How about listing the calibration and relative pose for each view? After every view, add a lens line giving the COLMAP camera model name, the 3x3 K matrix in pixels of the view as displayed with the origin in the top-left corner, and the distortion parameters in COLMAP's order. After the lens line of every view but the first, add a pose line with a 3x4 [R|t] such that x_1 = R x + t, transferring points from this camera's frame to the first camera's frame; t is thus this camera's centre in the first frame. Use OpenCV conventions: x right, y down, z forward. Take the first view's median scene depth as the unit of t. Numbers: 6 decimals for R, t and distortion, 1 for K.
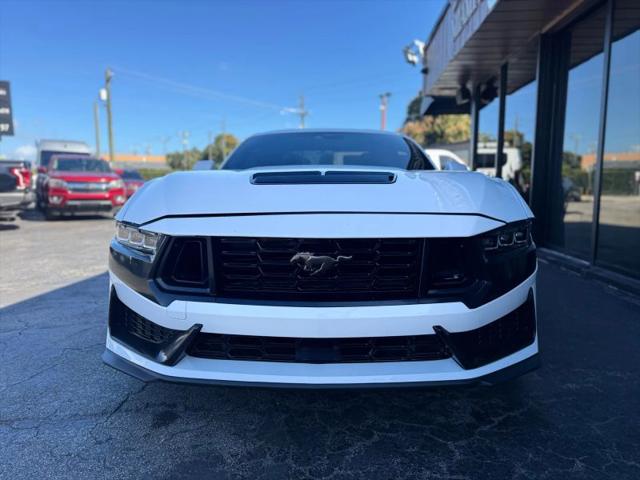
lens RADIAL K [[454.2, 0, 320.0], [0, 454.2, 240.0], [0, 0, 1]] dist [0.041446, -0.047335]
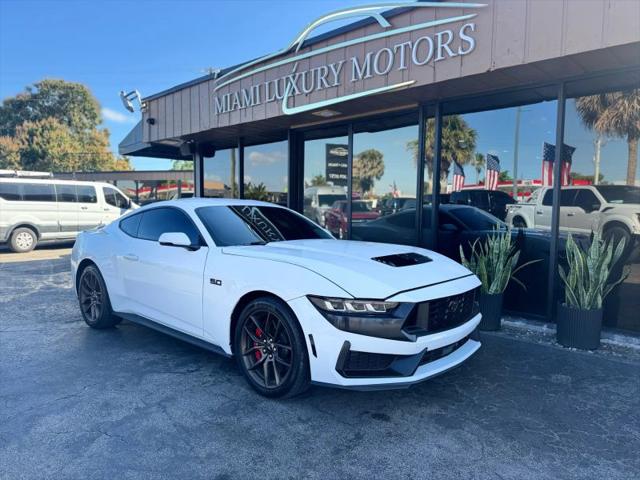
lens RADIAL K [[454.6, 0, 319.2], [0, 454.6, 241.7], [0, 0, 1]] dist [0.052038, -0.067012]
pose [[0.642631, -0.049657, 0.764565, -1.458028], [0.079929, 0.996798, -0.002441, -0.208144], [-0.761995, 0.062680, 0.644542, 0.071336]]
